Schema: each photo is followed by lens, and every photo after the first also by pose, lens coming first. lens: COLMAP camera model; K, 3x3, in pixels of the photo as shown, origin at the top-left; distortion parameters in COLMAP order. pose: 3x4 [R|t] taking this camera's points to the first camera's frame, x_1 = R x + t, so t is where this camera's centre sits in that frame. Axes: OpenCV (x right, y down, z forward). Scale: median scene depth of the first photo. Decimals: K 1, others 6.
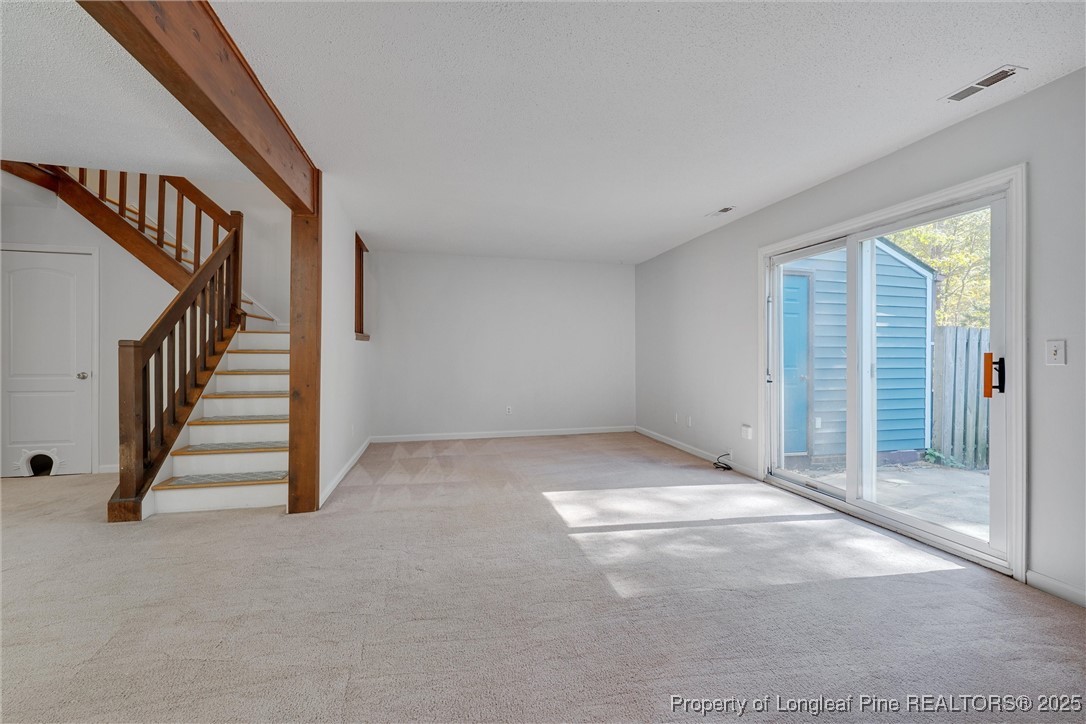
lens RADIAL K [[453.0, 0, 543.8], [0, 453.0, 357.7], [0, 0, 1]] dist [-0.011495, 0.001210]
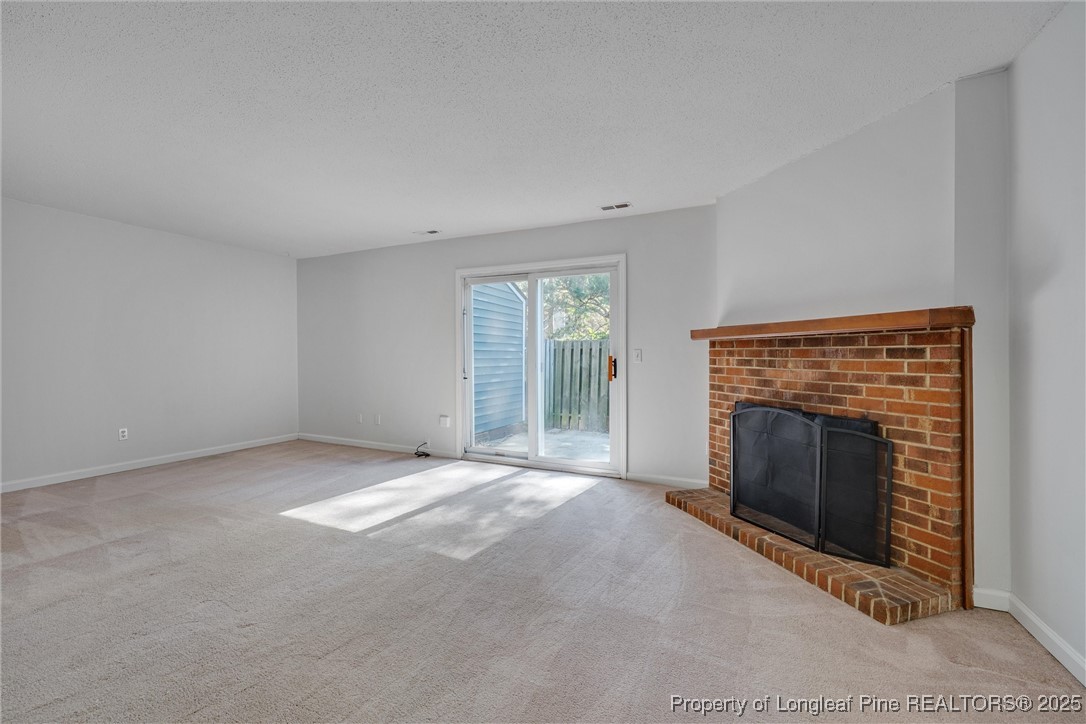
lens RADIAL K [[453.0, 0, 548.2], [0, 453.0, 359.2], [0, 0, 1]] dist [-0.011495, 0.001210]
pose [[0.620836, -0.006768, 0.783911, -0.406719], [0.004250, 0.999977, 0.005267, -0.006220], [-0.783929, 0.000061, 0.620850, 0.056904]]
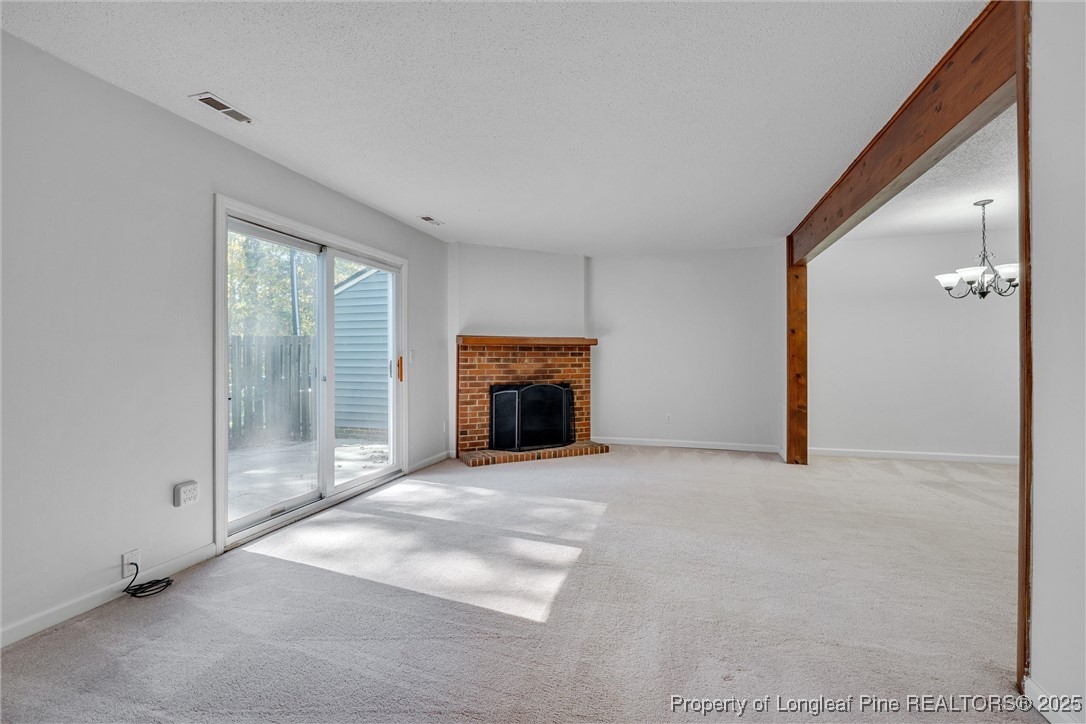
lens RADIAL K [[453.0, 0, 543.4], [0, 453.0, 365.4], [0, 0, 1]] dist [-0.011495, 0.001210]
pose [[-0.857938, -0.014158, 0.513558, -0.307592], [0.003122, 0.999458, 0.032769, -0.024932], [-0.513743, 0.029717, -0.857429, 1.628176]]
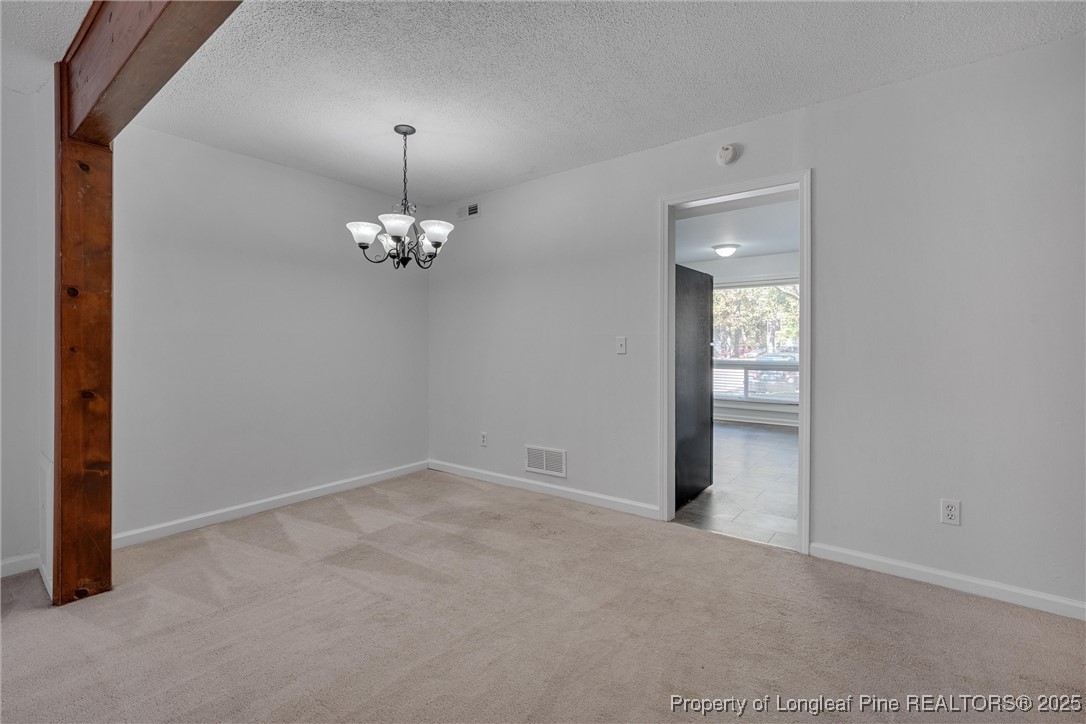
lens RADIAL K [[515.2, 0, 558.3], [0, 515.2, 335.2], [0, 0, 1]] dist [0.003337, 0.000575]
pose [[-0.770787, -0.017825, -0.636844, -0.311820], [-0.027017, 0.999624, 0.004721, -0.046768], [0.636520, 0.020844, -0.770978, 0.932185]]
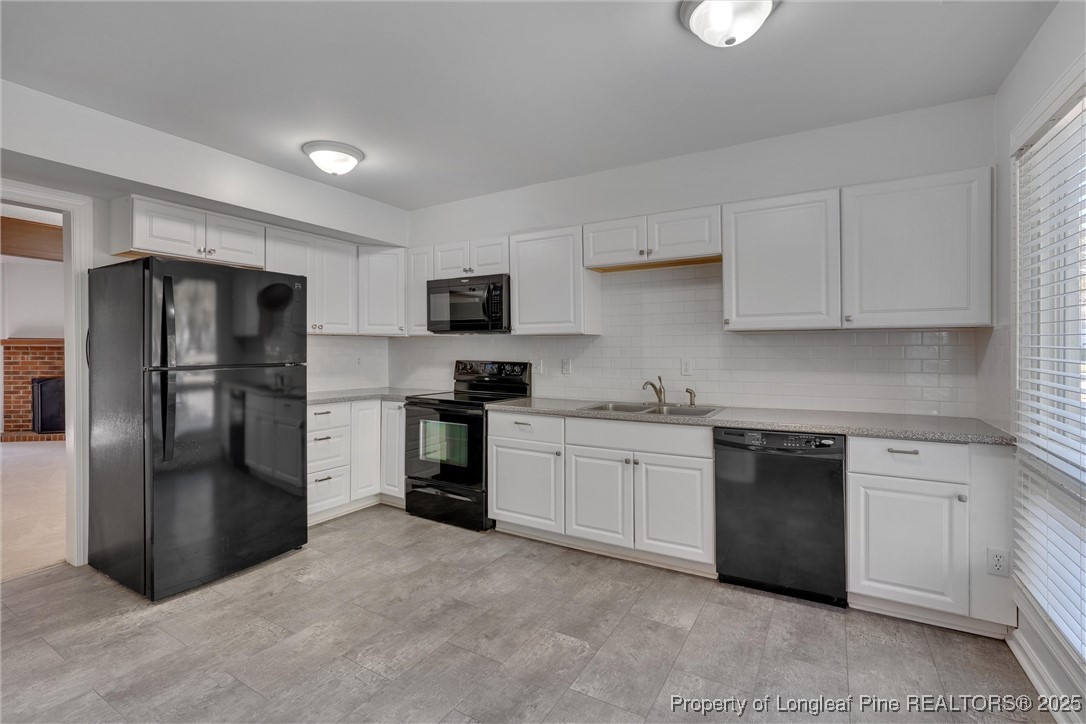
lens RADIAL K [[471.6, 0, 521.9], [0, 471.6, 358.3], [0, 0, 1]] dist [-0.016049, 0.006123]
pose [[-0.733453, -0.005867, 0.679715, -2.250751], [0.001087, 0.999951, 0.009804, -0.008501], [-0.679740, 0.007930, -0.733410, 0.401270]]
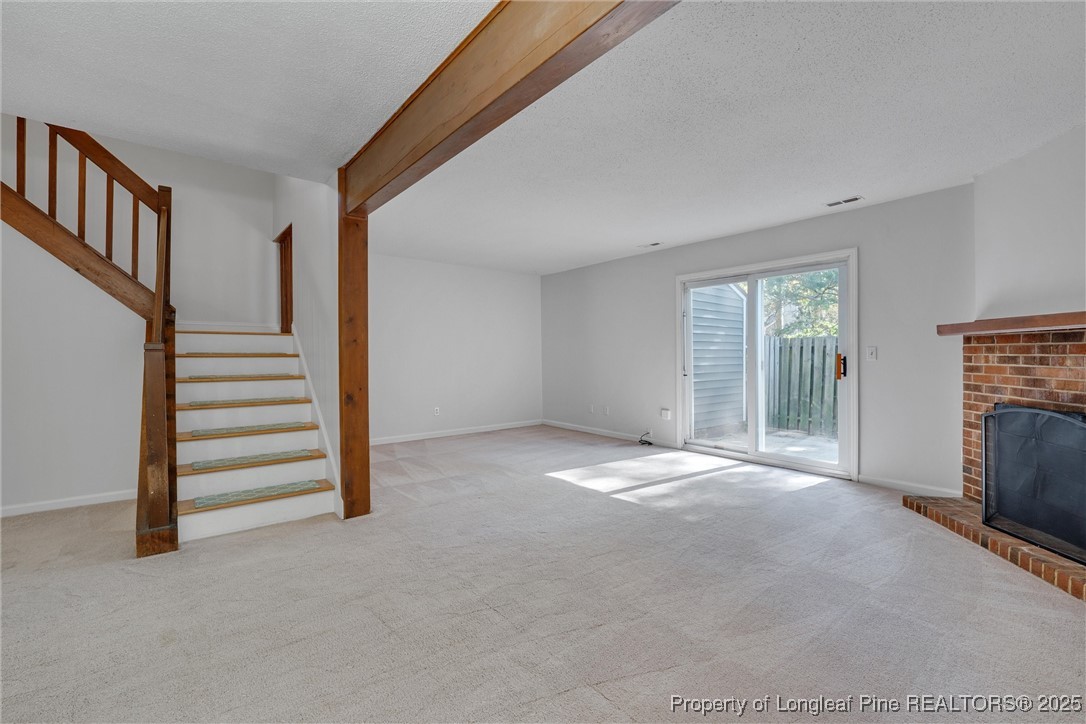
lens RADIAL K [[471.6, 0, 543.1], [0, 471.6, 361.4], [0, 0, 1]] dist [-0.016049, 0.006123]
pose [[0.904786, -0.011004, 0.425724, -0.584441], [0.008744, 0.999935, 0.007262, -0.003258], [-0.425777, -0.002848, 0.904824, -0.110823]]
